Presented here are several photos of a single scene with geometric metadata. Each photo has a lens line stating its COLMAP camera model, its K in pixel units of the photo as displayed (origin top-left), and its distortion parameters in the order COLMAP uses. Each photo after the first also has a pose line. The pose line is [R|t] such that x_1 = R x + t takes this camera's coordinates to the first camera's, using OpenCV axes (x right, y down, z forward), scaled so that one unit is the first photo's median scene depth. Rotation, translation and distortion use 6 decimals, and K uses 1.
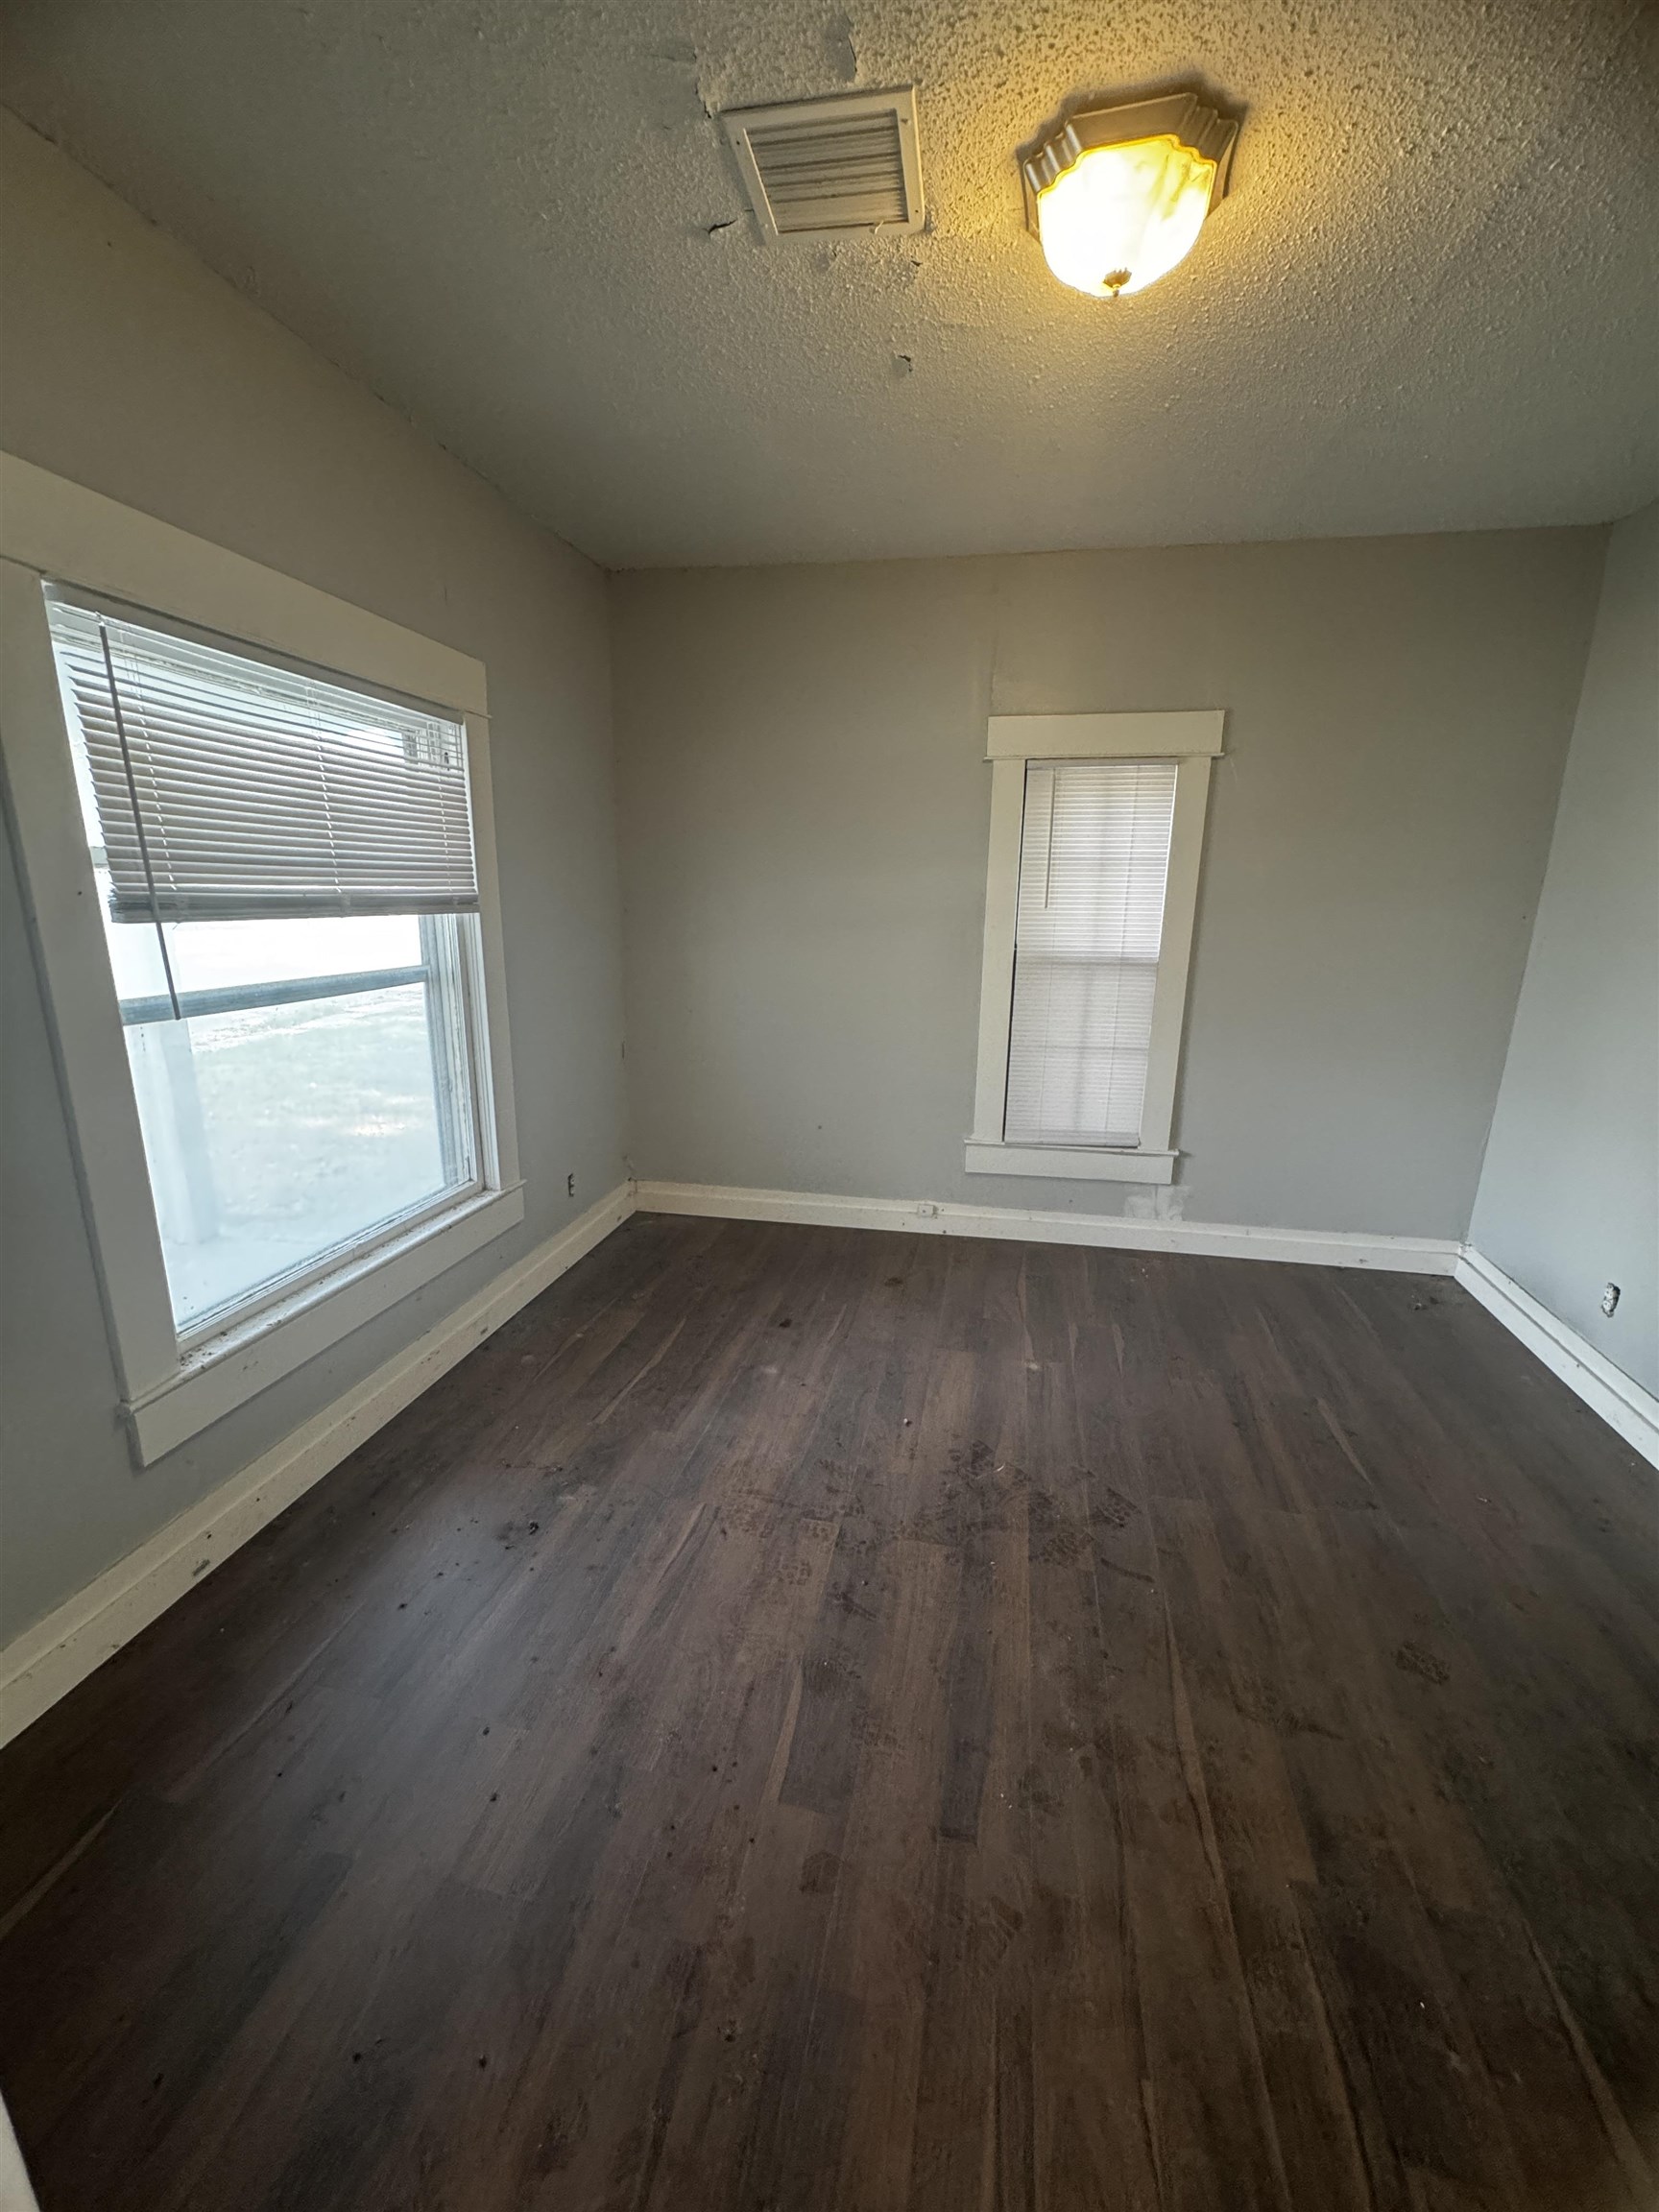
lens RADIAL K [[875.3, 0, 829.5], [0, 875.3, 1106.0], [0, 0, 1]] dist [-0.047927, 0.010758]
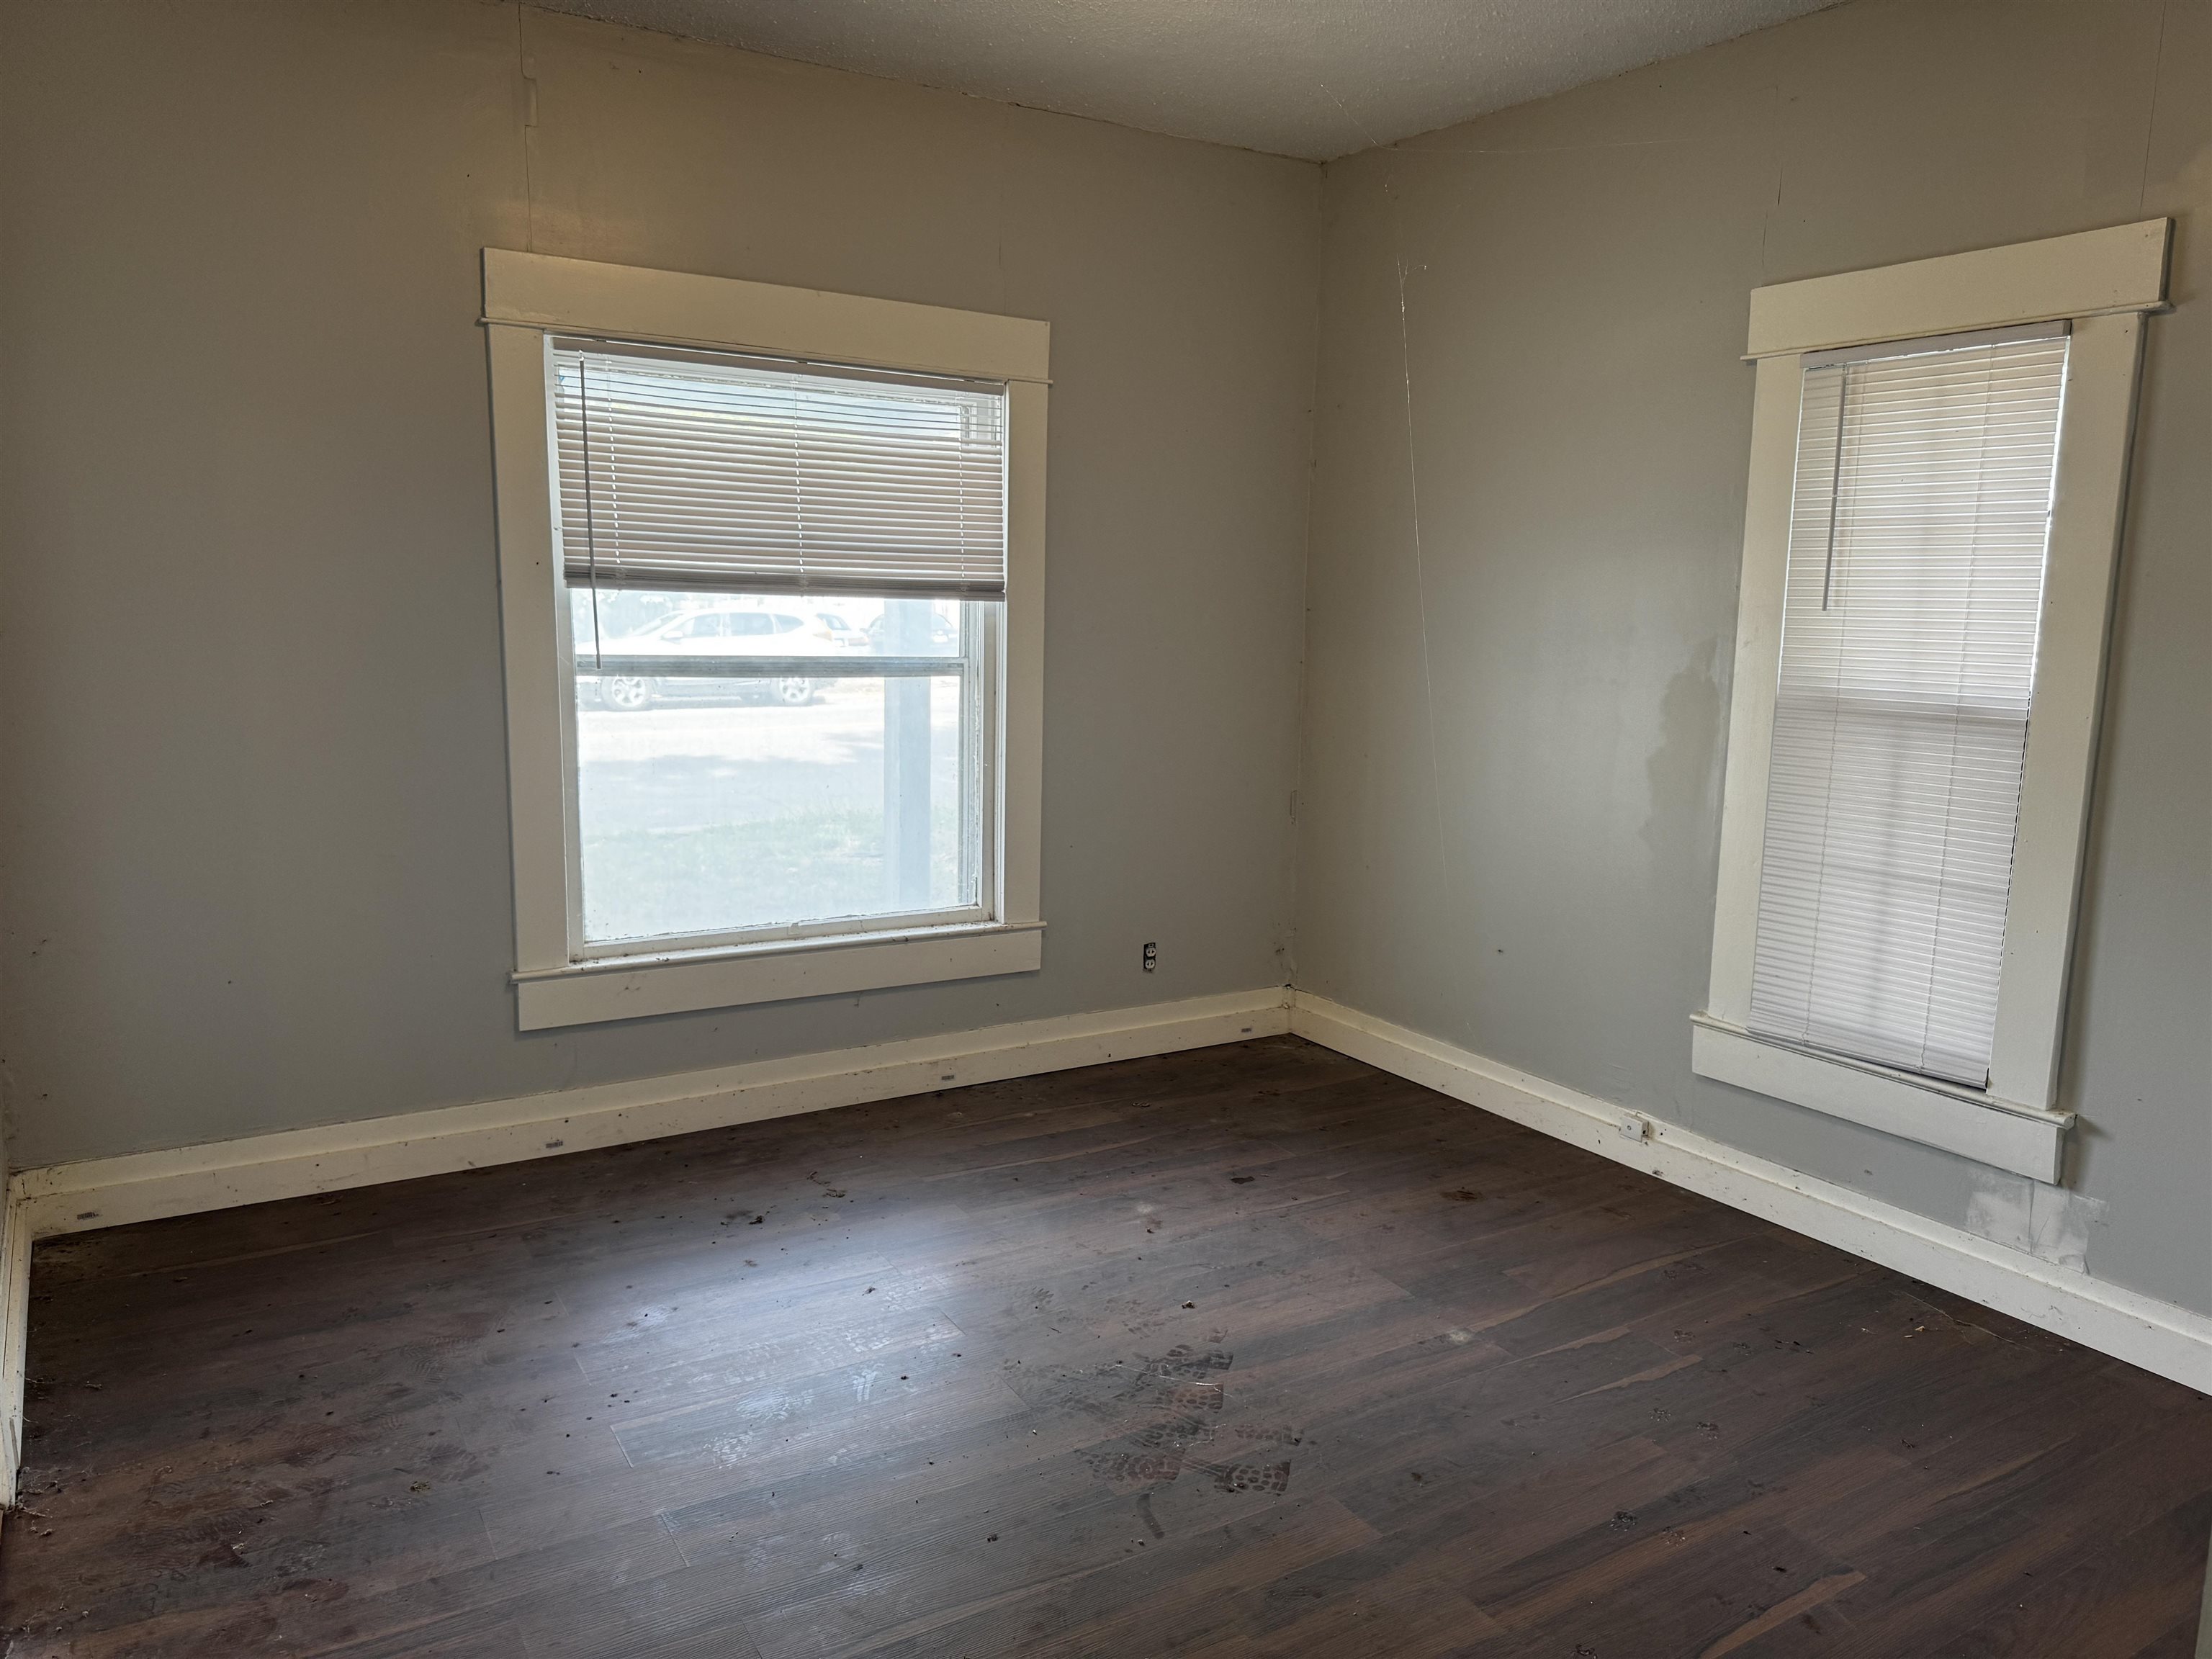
lens RADIAL K [[1562.9, 0, 1106.0], [0, 1562.9, 829.5], [0, 0, 1]] dist [0.059955, -0.122314]
pose [[0.674799, 0.115553, -0.728899, 0.766762], [-0.190409, 0.981487, -0.020680, 0.018578], [0.713015, 0.152744, 0.684309, 0.011005]]
